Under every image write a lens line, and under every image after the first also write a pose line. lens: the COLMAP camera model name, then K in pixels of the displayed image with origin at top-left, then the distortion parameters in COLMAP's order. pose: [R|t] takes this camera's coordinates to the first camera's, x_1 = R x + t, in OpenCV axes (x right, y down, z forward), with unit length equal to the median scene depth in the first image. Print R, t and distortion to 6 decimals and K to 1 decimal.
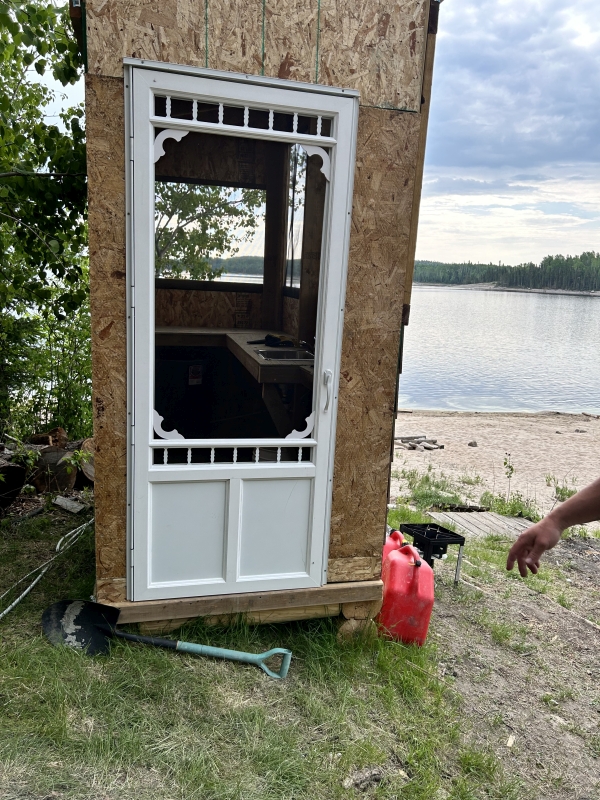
lens RADIAL K [[602.5, 0, 300.4], [0, 602.5, 400.0], [0, 0, 1]] dist [0.036292, 0.000603]
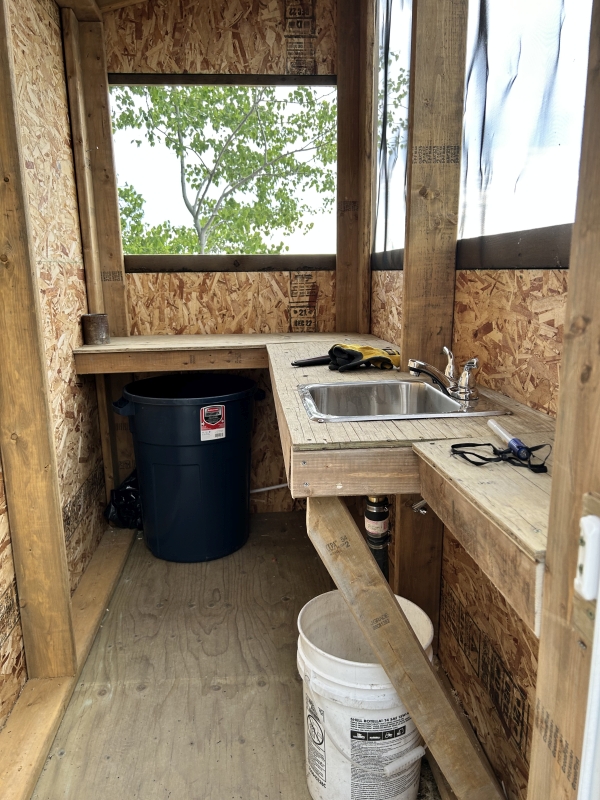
lens RADIAL K [[602.5, 0, 298.9], [0, 602.5, 402.3], [0, 0, 1]] dist [0.036292, 0.000603]
pose [[0.984958, -0.027534, -0.170589, -0.003202], [0.026383, 0.999611, -0.009010, -0.048163], [0.170770, 0.004374, 0.985301, 0.434001]]
